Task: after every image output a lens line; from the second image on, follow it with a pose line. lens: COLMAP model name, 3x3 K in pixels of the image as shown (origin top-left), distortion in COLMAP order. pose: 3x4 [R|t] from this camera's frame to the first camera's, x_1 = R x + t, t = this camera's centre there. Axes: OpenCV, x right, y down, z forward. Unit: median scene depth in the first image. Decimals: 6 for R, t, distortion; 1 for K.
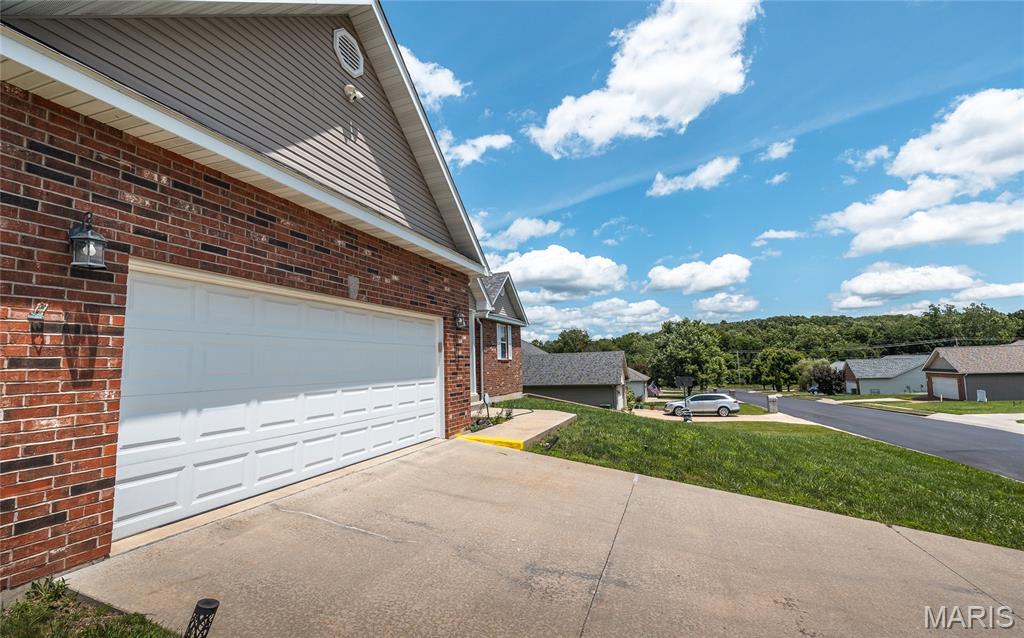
lens RADIAL K [[435.4, 0, 521.1], [0, 435.4, 322.5], [0, 0, 1]] dist [0.002870, 0.000340]
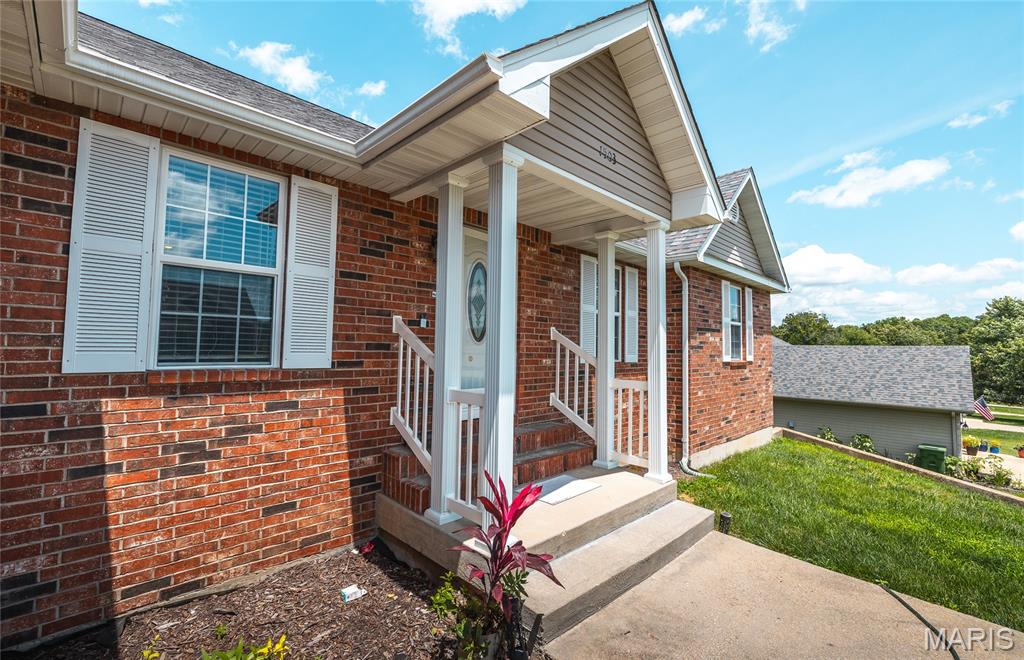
lens RADIAL K [[434.2, 0, 512.0], [0, 434.2, 330.0], [0, 0, 1]] dist [0.000210, 0.000018]
pose [[0.893343, 0.024572, -0.448703, -0.111422], [0.001067, 0.998385, 0.056799, 0.063873], [0.449374, -0.051220, 0.891874, 1.184265]]
